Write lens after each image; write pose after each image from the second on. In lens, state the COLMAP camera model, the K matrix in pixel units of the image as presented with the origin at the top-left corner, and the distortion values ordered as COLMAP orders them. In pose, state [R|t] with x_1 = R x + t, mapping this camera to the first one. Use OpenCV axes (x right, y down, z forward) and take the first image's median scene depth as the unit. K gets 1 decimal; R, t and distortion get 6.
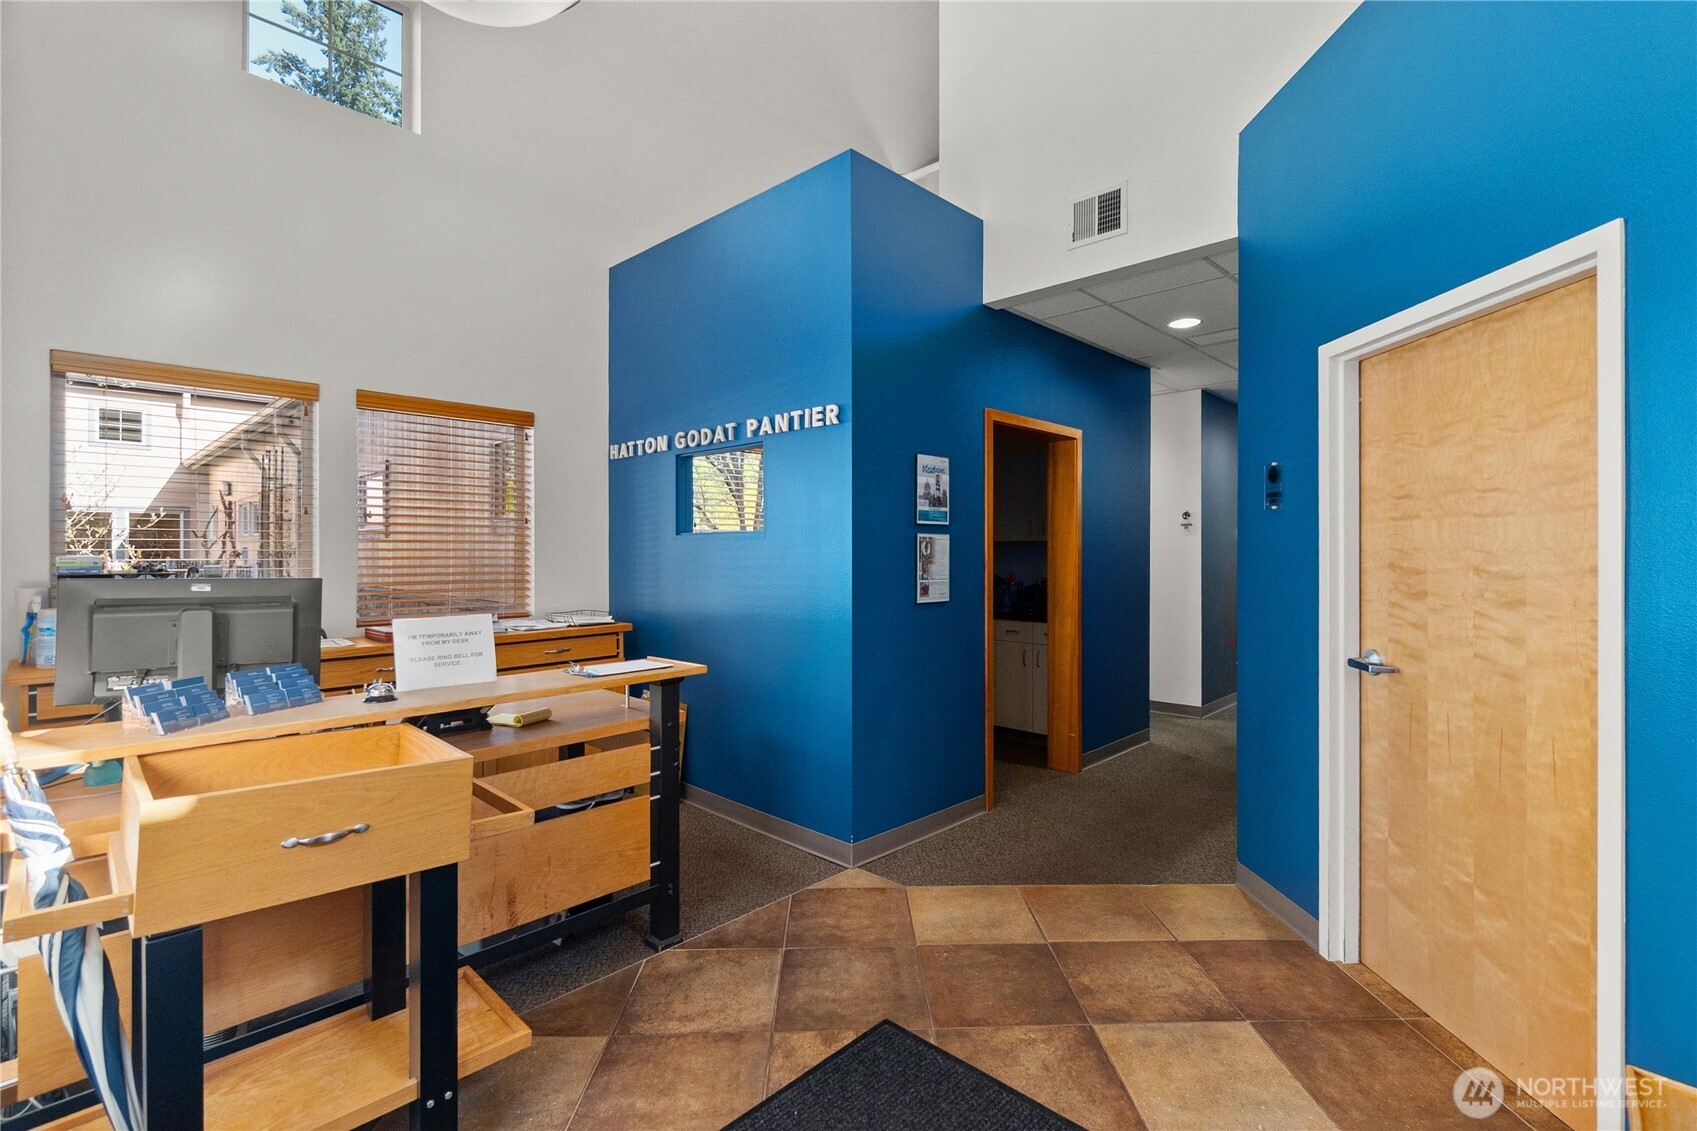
lens RADIAL K [[753.7, 0, 854.8], [0, 753.7, 552.0], [0, 0, 1]] dist [-0.001507, -0.000489]
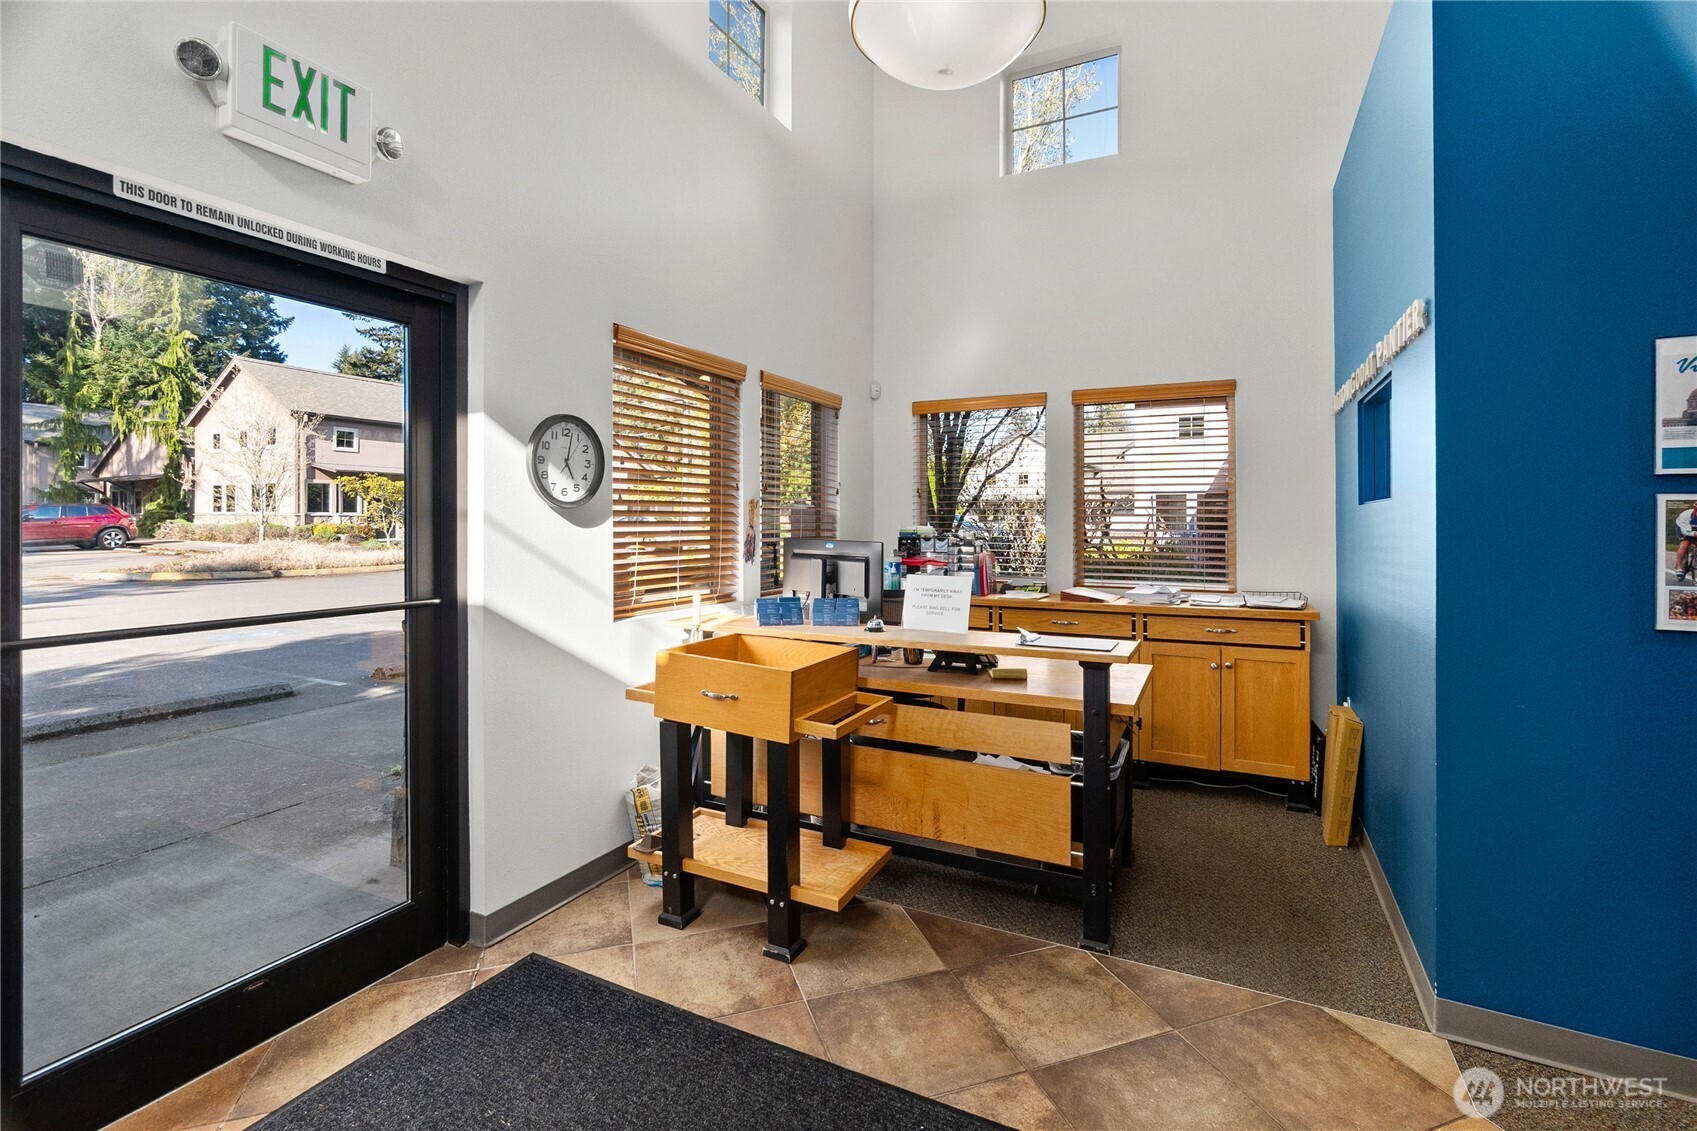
lens RADIAL K [[753.7, 0, 878.9], [0, 753.7, 523.1], [0, 0, 1]] dist [-0.001507, -0.000489]
pose [[0.313980, 0.005700, -0.949412, 0.586461], [-0.004946, 0.999978, 0.004368, -0.006327], [0.949417, 0.003324, 0.314002, 0.485964]]
